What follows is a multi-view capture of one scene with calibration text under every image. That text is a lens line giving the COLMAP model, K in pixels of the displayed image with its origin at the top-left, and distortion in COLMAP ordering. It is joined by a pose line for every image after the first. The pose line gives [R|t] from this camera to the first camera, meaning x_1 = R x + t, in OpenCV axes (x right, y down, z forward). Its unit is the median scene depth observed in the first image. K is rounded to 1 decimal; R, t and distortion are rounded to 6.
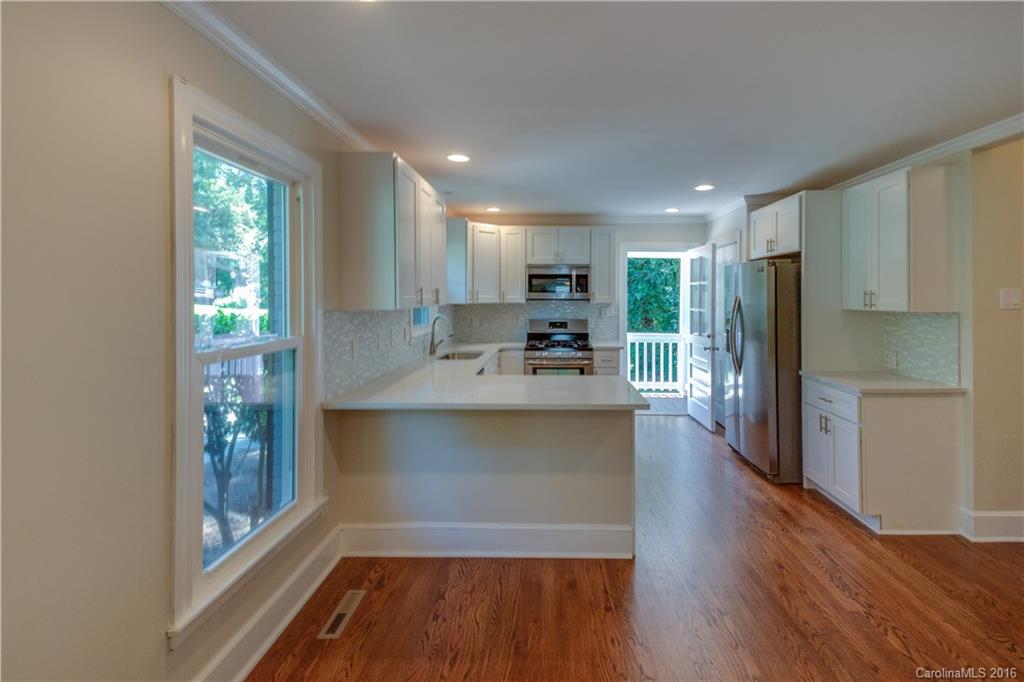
lens RADIAL K [[499.9, 0, 542.0], [0, 499.9, 298.2], [0, 0, 1]] dist [-0.001297, 0.000046]
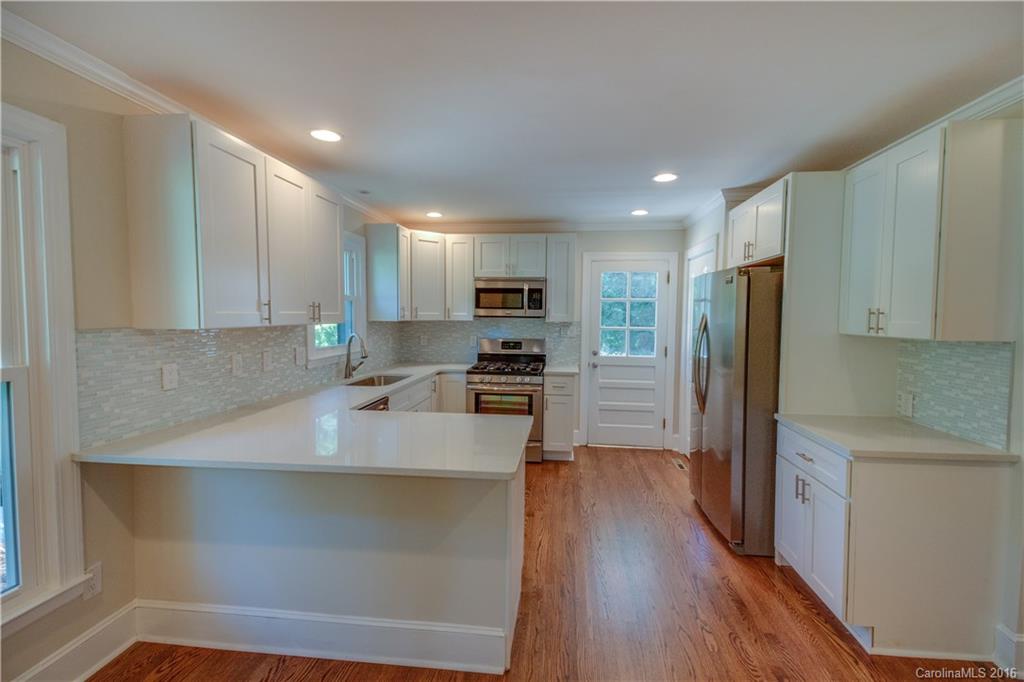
lens RADIAL K [[470.9, 0, 512.0], [0, 470.9, 341.0], [0, 0, 1]] dist [0.002191, -0.005638]
pose [[0.994397, 0.013334, -0.104866, 0.171540], [-0.007501, 0.998412, 0.055825, -0.002186], [0.105444, -0.054725, 0.992918, 0.226171]]
